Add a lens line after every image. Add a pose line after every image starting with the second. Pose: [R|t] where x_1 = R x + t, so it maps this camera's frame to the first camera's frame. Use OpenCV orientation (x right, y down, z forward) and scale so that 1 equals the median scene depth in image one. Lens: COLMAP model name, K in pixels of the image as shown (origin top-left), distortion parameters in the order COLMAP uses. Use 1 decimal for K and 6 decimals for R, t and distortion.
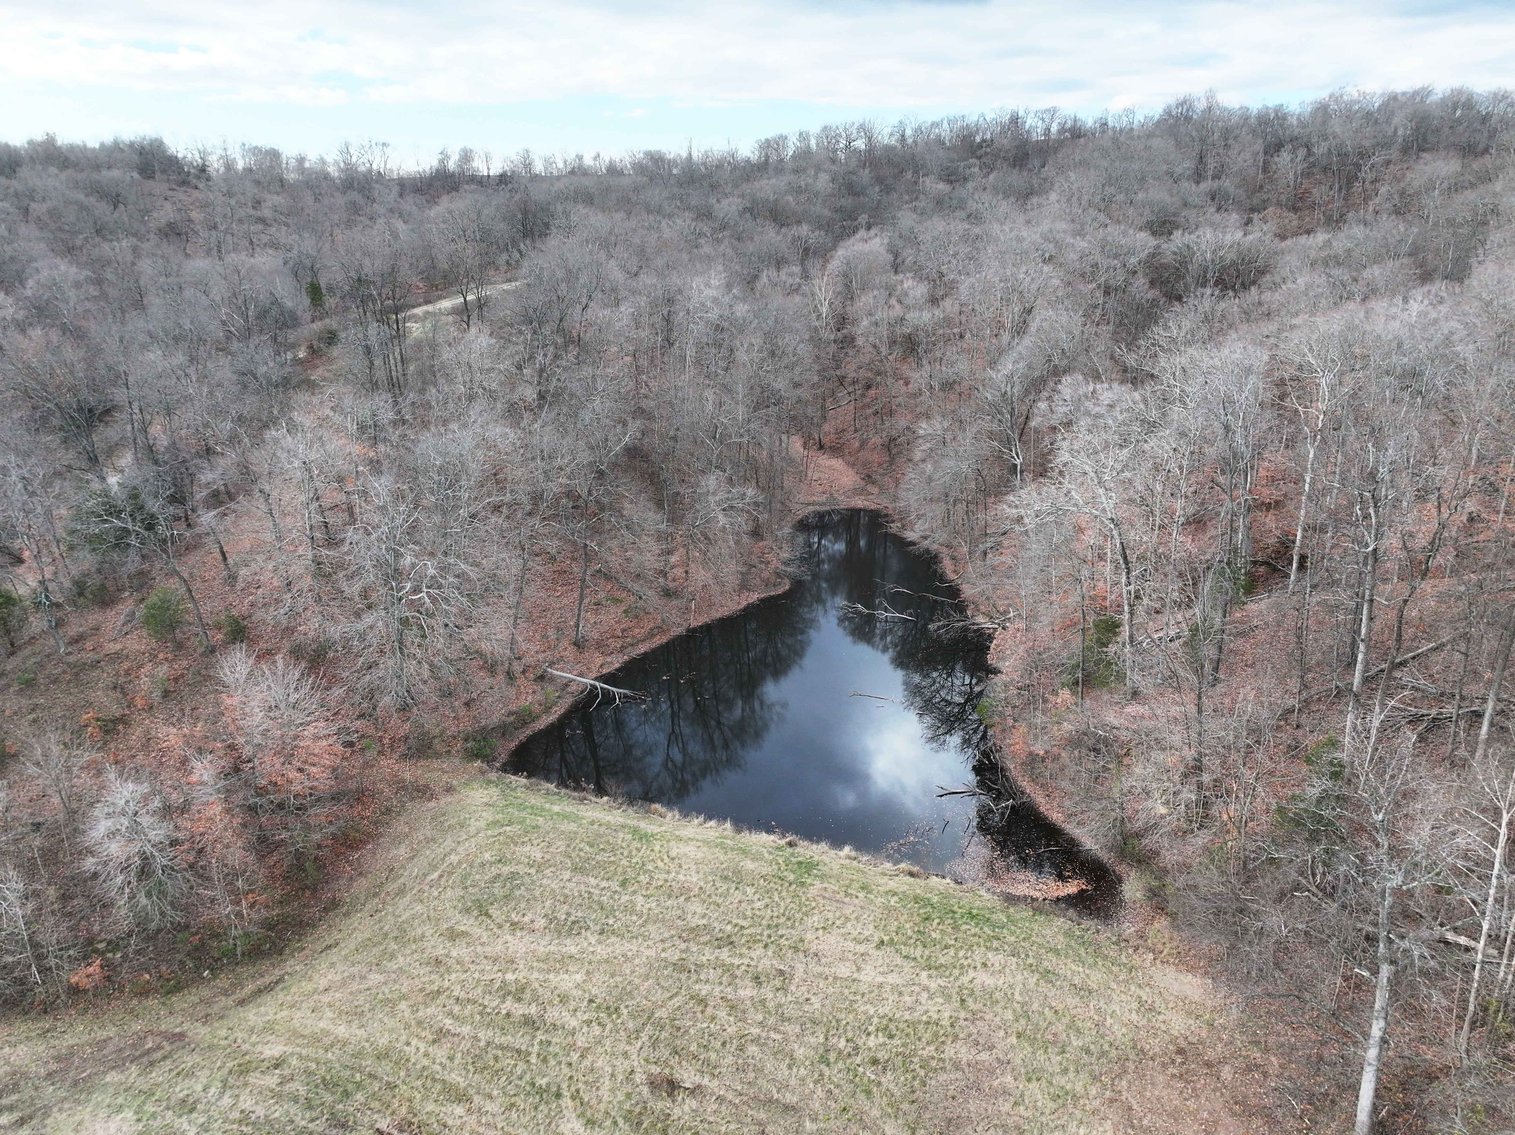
lens RADIAL K [[1047.9, 0, 757.5], [0, 1047.9, 567.5], [0, 0, 1]] dist [-0.009314, 0.006035]
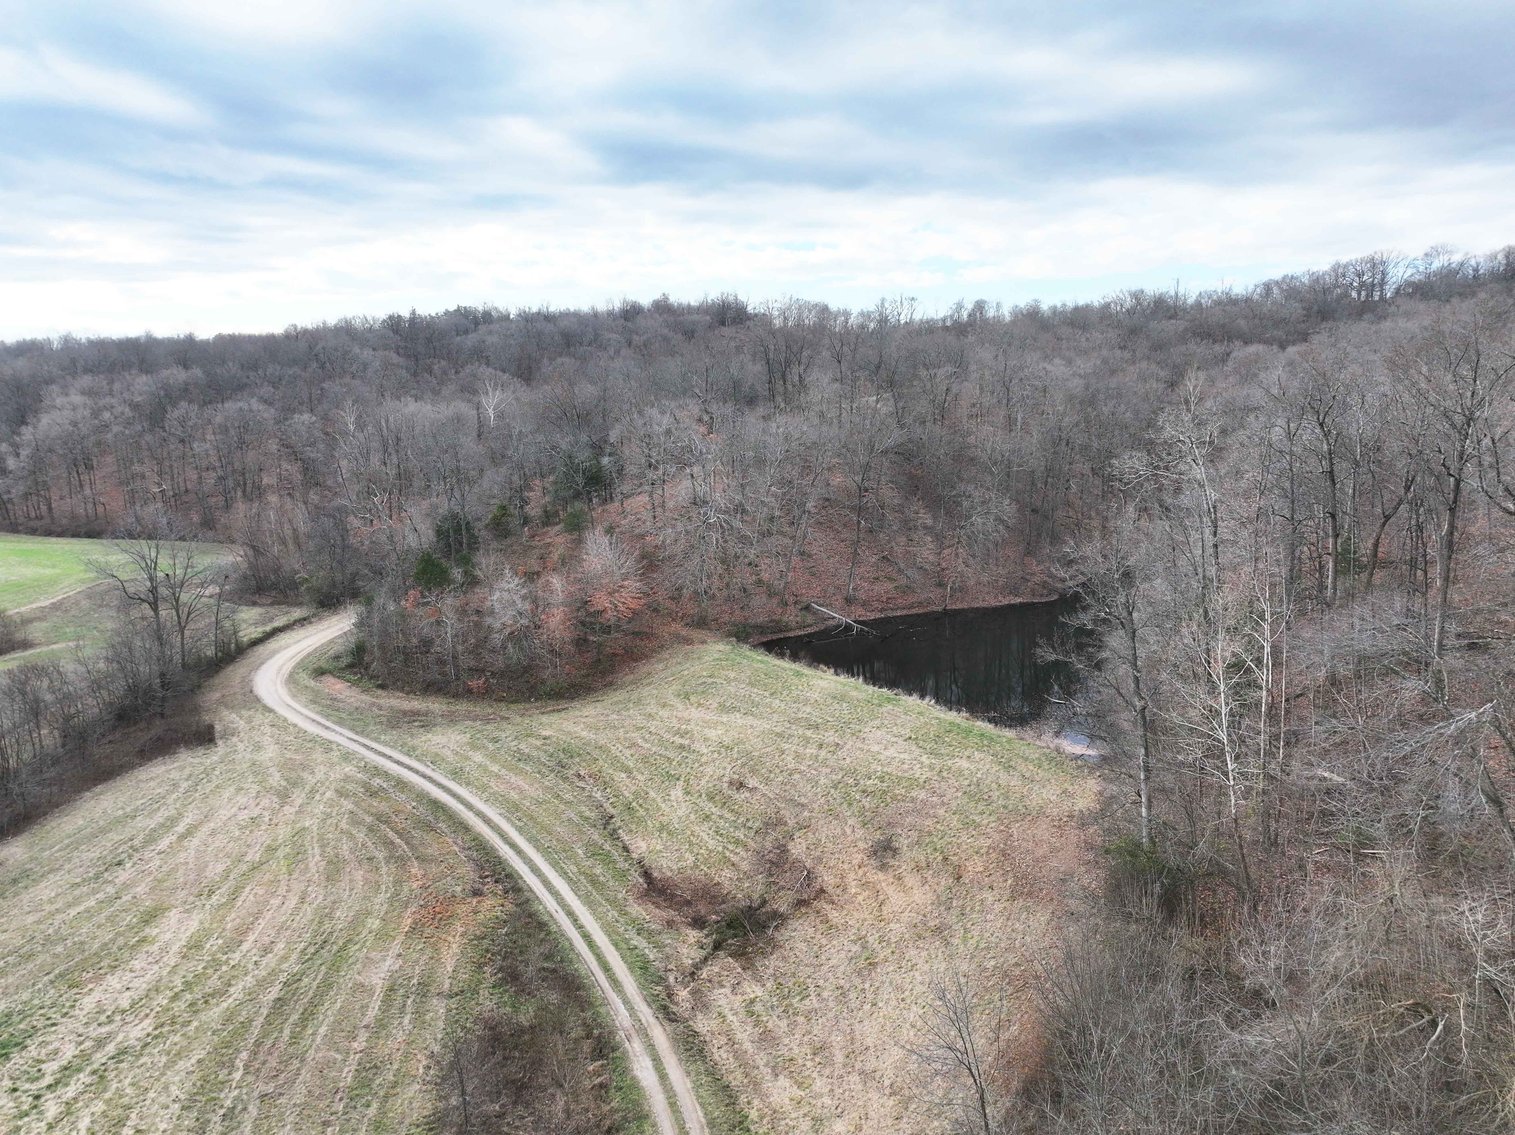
lens RADIAL K [[1067.9, 0, 766.2], [0, 1067.9, 566.1], [0, 0, 1]] dist [-0.001065, 0.011054]
pose [[0.873252, 0.082624, -0.480213, 0.592705], [-0.156457, 0.980879, -0.115745, 0.318178], [0.461468, 0.176207, 0.869482, -0.341317]]
